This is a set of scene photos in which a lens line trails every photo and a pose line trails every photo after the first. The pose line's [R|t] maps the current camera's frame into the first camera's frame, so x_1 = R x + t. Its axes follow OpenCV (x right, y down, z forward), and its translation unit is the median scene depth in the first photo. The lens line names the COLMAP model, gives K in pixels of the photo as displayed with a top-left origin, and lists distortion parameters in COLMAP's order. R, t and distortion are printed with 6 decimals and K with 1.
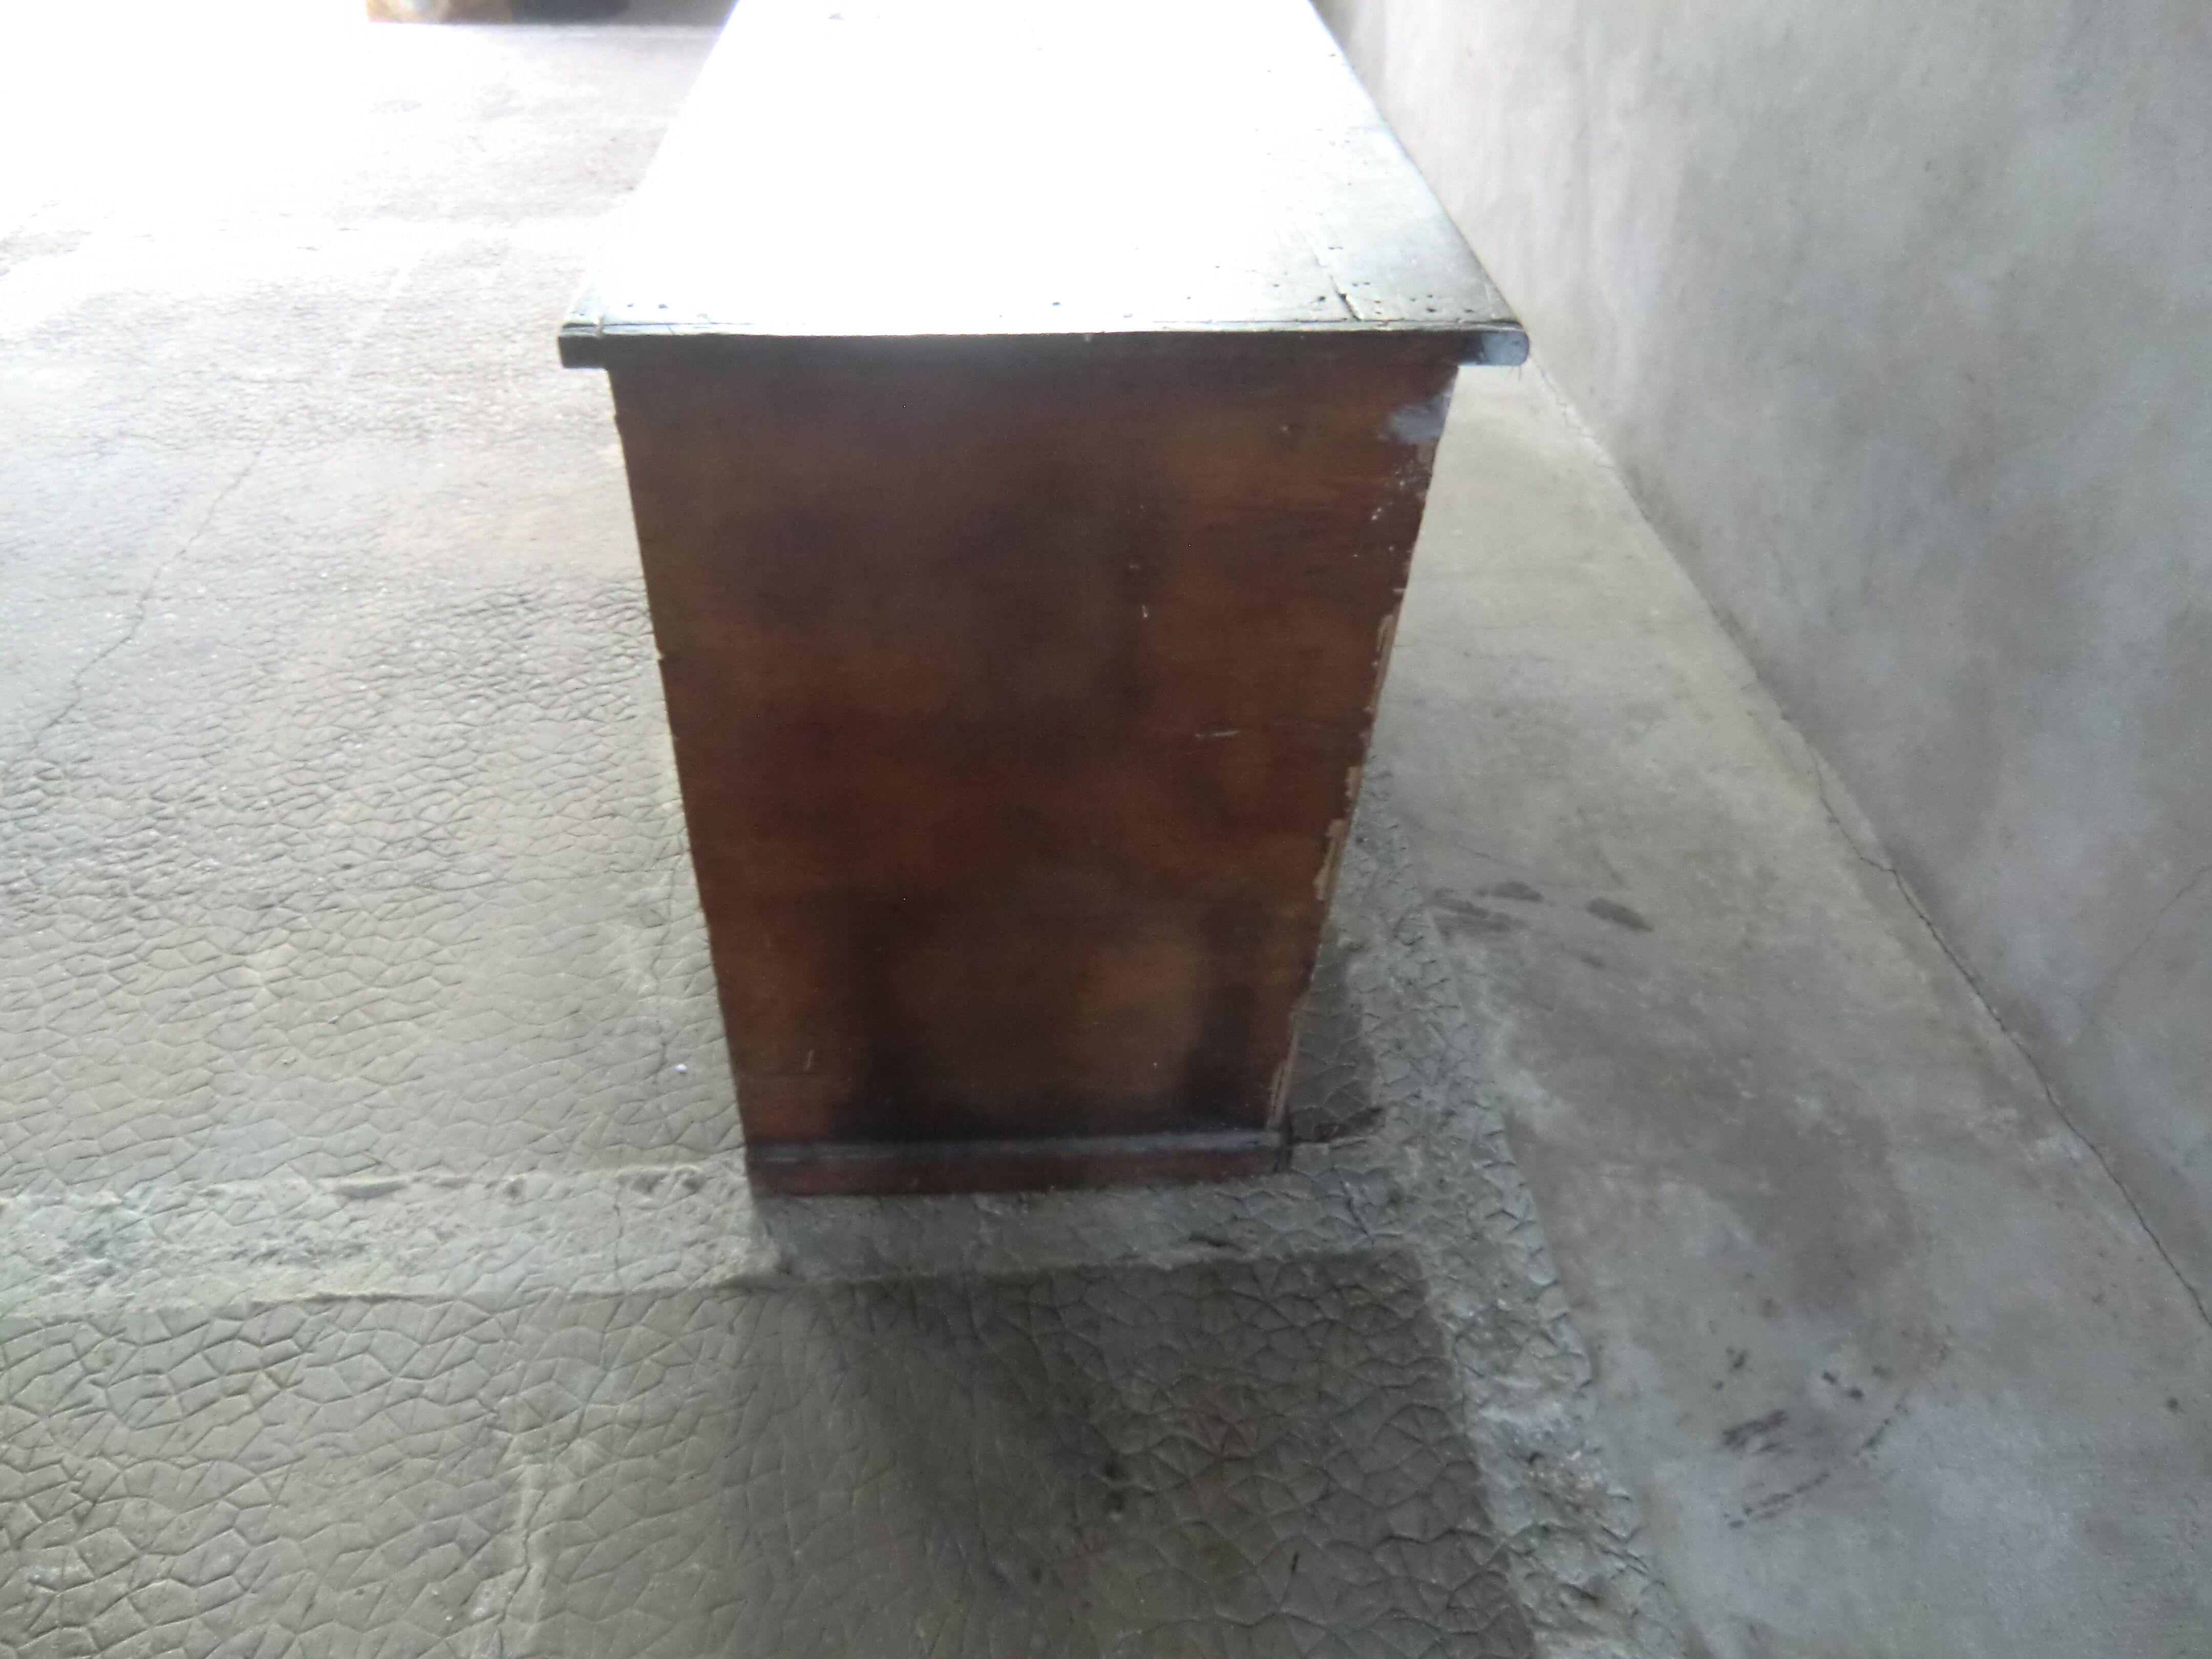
lens RADIAL K [[1566.0, 0, 1082.9], [0, 1566.0, 828.7], [0, 0, 1]] dist [-0.056641, 0.056176]
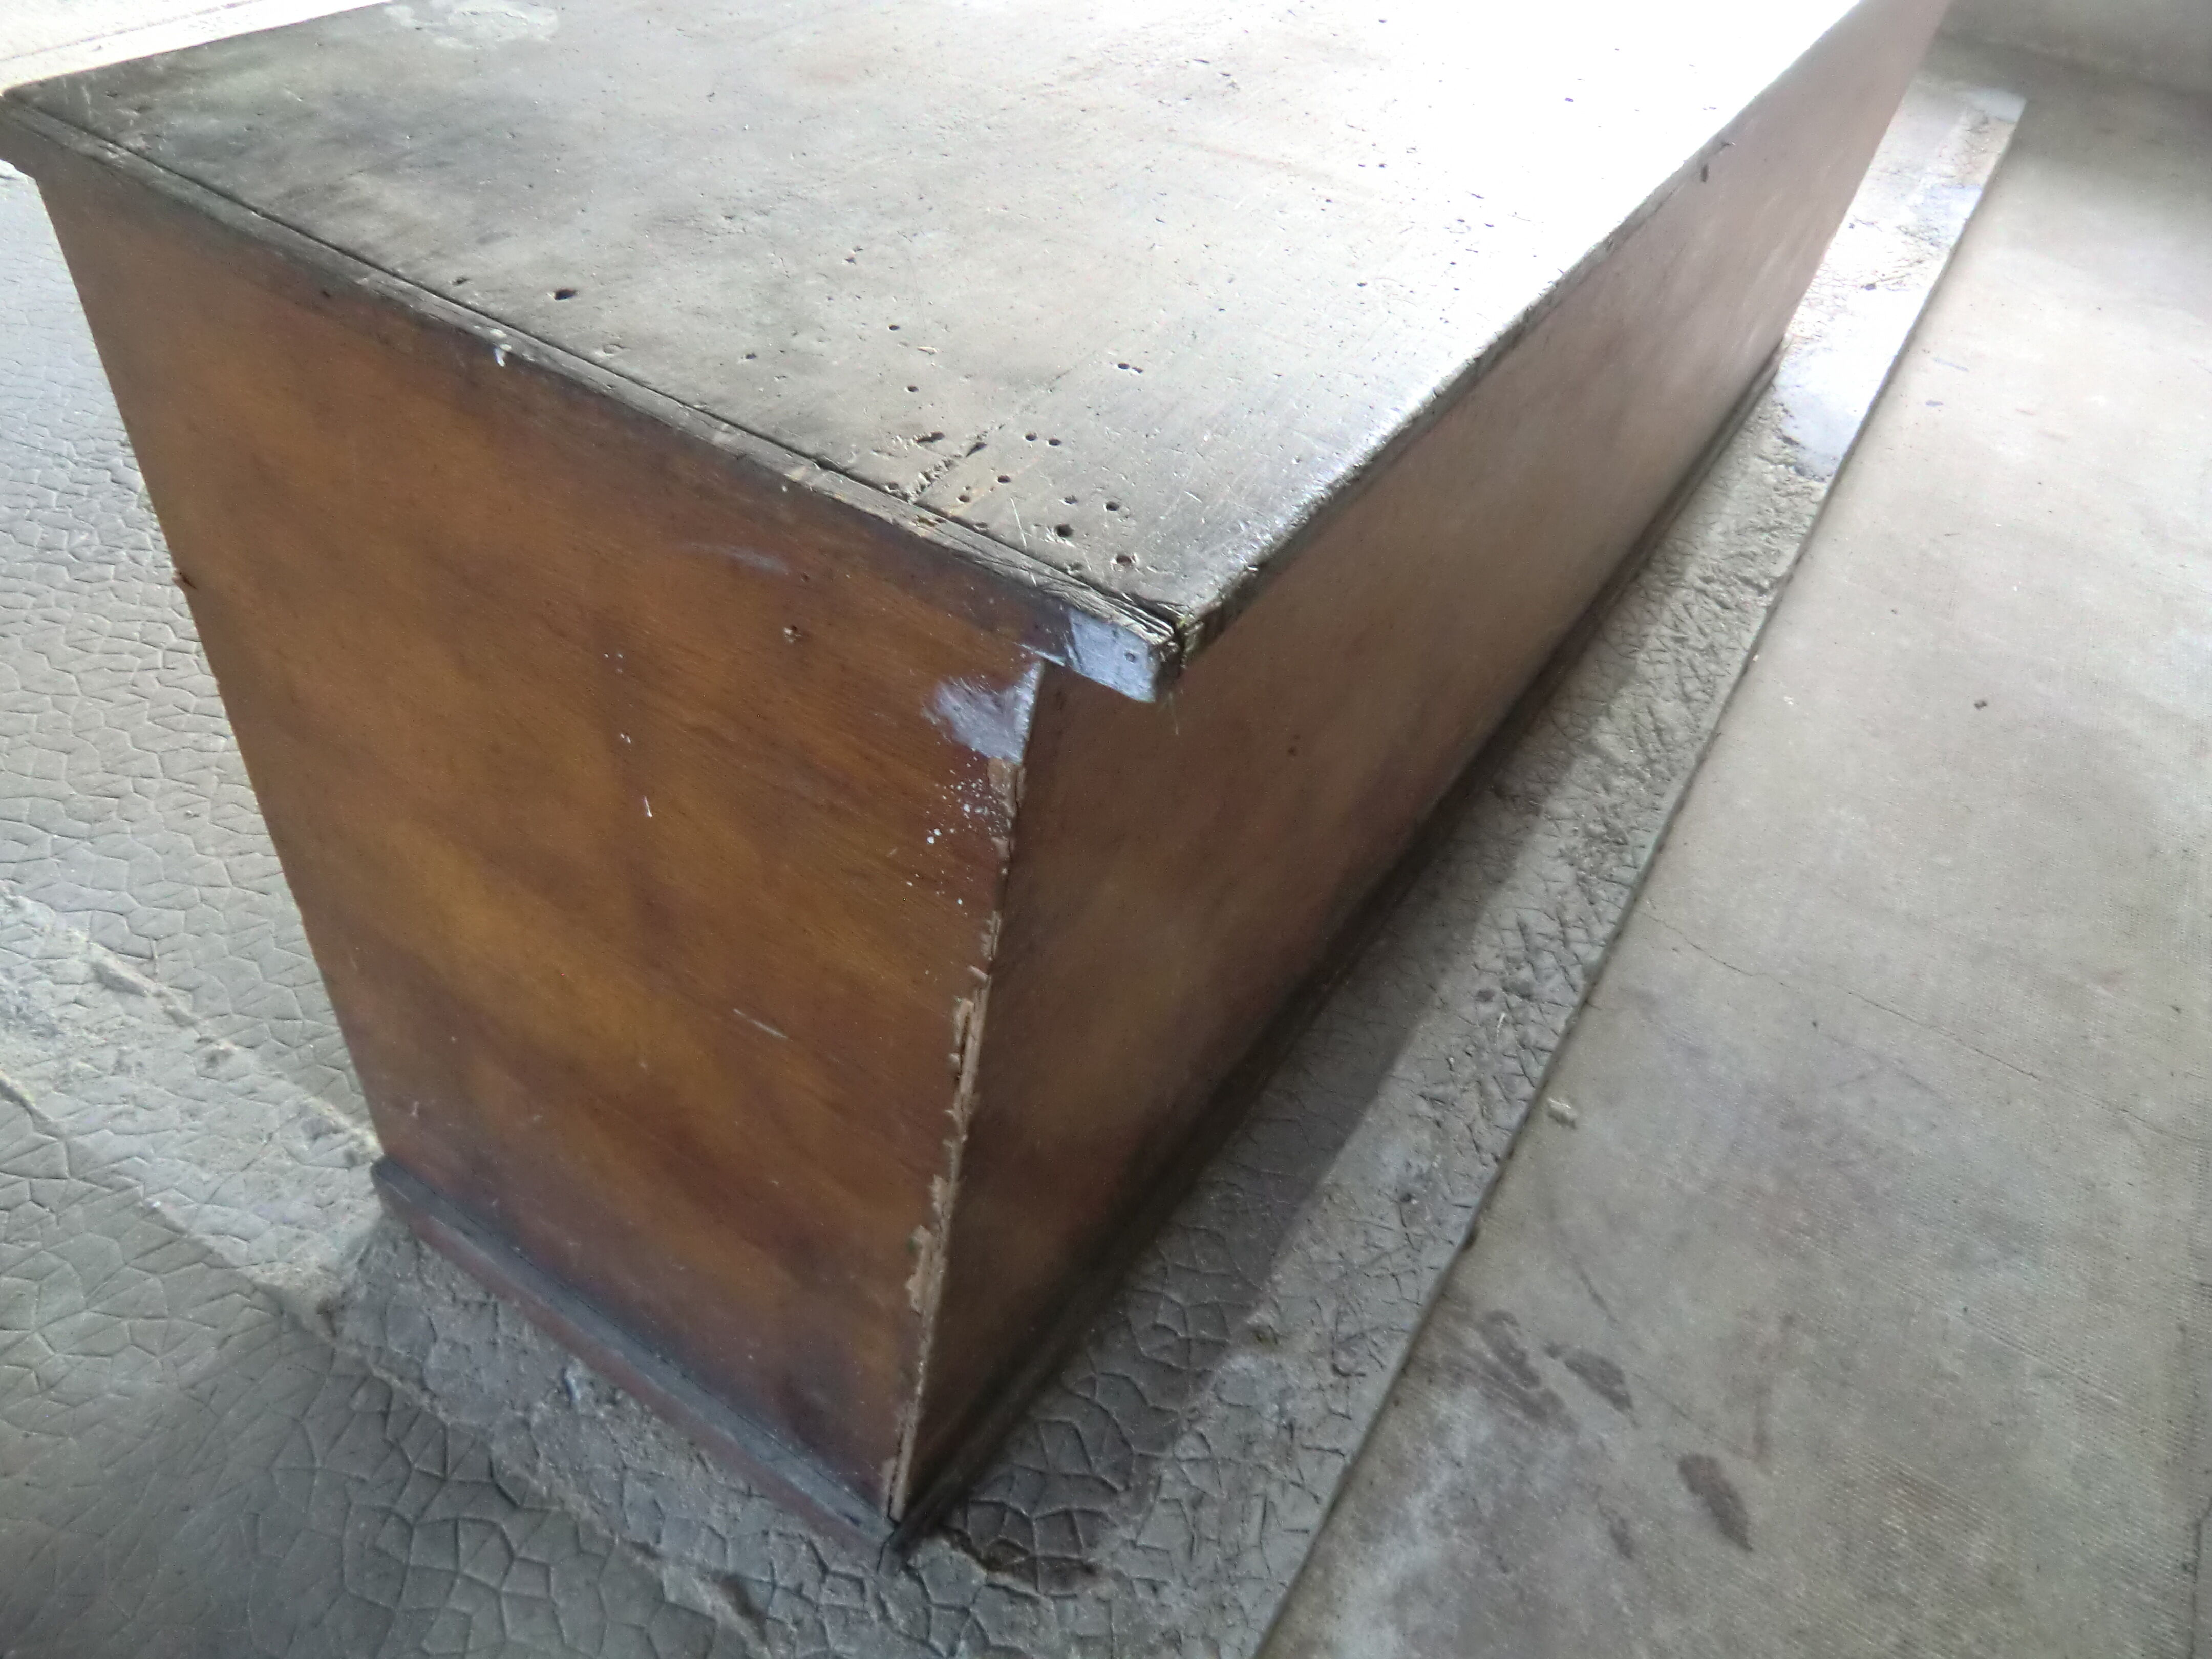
lens RADIAL K [[1566.0, 0, 1111.0], [0, 1566.0, 823.0], [0, 0, 1]] dist [-0.056641, 0.056176]
pose [[0.821229, 0.445605, -0.356398, 0.309366], [-0.437320, 0.892737, 0.108498, -0.207620], [0.366517, 0.066758, 0.928013, 0.354903]]
